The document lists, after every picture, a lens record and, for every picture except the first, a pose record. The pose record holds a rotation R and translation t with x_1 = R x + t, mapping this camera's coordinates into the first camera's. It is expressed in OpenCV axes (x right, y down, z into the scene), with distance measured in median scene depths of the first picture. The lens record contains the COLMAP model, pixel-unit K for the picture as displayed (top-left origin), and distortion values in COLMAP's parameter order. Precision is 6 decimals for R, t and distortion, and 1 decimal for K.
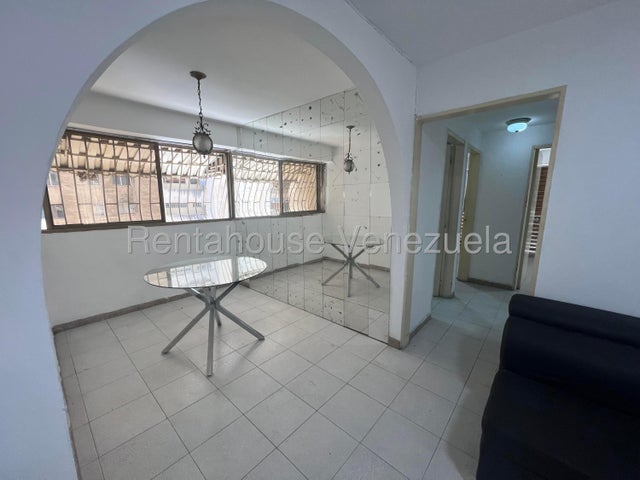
lens RADIAL K [[256.2, 0, 320.0], [0, 256.2, 240.0], [0, 0, 1]] dist [0.021092, 0.000068]
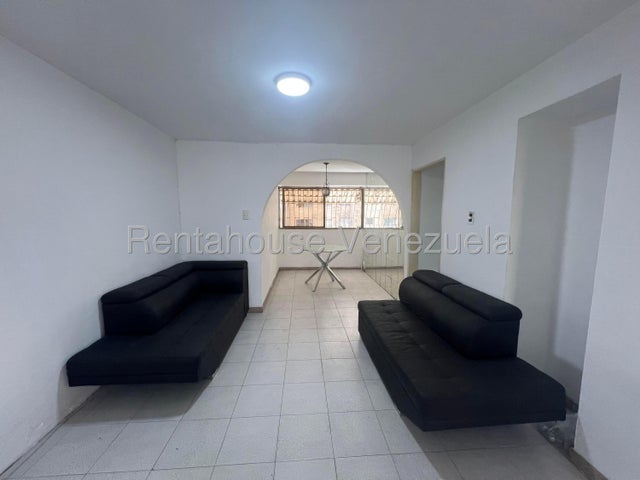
lens RADIAL K [[256.2, 0, 320.0], [0, 256.2, 240.0], [0, 0, 1]] dist [0.021092, 0.000068]
pose [[0.677040, 0.027680, -0.735426, 0.735048], [-0.128104, 0.988470, -0.080729, 0.170621], [0.724711, 0.148868, 0.672779, -0.270555]]
